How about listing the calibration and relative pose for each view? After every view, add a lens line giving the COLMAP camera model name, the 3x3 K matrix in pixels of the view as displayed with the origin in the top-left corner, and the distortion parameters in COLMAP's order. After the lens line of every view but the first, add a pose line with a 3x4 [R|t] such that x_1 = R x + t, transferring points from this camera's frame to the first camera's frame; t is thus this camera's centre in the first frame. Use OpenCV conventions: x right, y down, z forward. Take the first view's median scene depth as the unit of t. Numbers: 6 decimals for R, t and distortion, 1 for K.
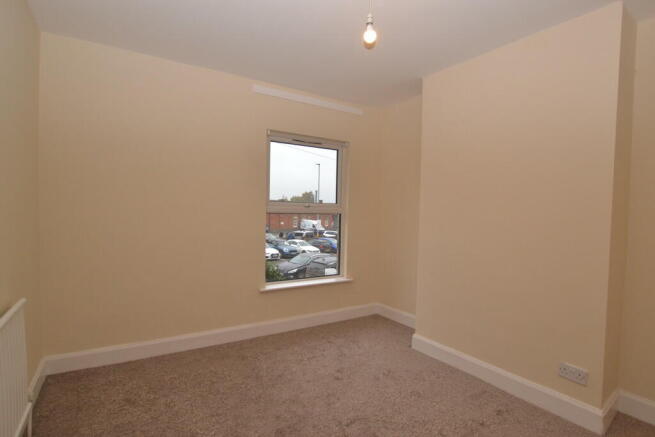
lens RADIAL K [[332.7, 0, 326.8], [0, 332.7, 218.3], [0, 0, 1]] dist [-0.000098, -0.000001]
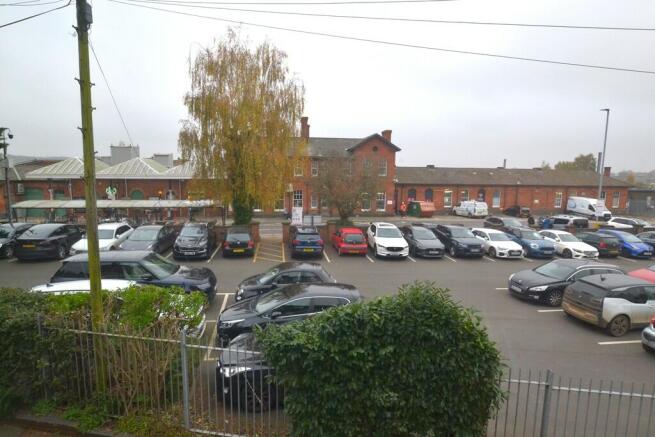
lens RADIAL K [[354.4, 0, 326.9], [0, 354.4, 219.0], [0, 0, 1]] dist [-0.002432, -0.000893]
pose [[0.773737, 0.065742, -0.630086, -0.000572], [-0.009166, 0.995658, 0.092629, -0.016858], [0.633440, -0.065895, 0.770981, 0.149787]]
